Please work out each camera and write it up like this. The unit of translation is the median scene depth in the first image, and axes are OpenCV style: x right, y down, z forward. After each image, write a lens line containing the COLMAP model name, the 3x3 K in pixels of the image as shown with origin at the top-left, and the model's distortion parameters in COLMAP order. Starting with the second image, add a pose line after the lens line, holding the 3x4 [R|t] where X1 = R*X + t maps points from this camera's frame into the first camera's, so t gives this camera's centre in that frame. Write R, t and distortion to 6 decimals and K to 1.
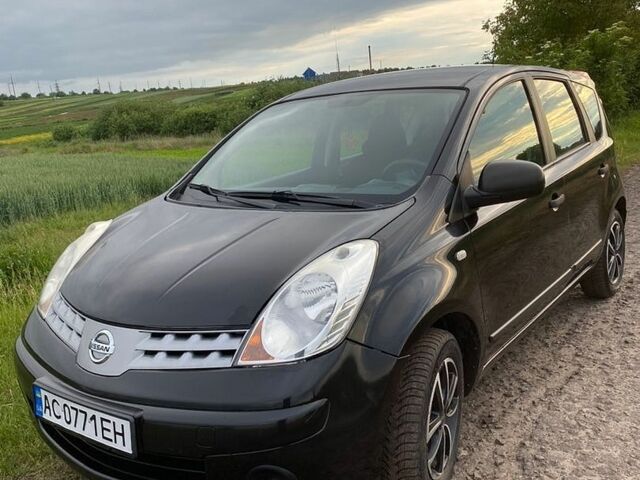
lens RADIAL K [[611.1, 0, 318.5], [0, 611.1, 249.2], [0, 0, 1]] dist [0.109763, -0.235395]
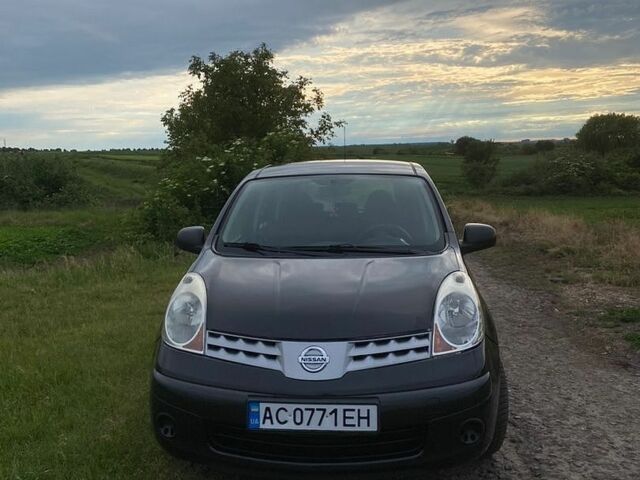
lens RADIAL K [[611.1, 0, 318.5], [0, 611.1, 249.2], [0, 0, 1]] dist [0.109763, -0.235395]
pose [[0.853521, 0.001115, 0.521057, -1.065525], [0.068943, 0.990964, -0.115055, 0.084285], [-0.516477, 0.134125, 0.845732, -0.107093]]
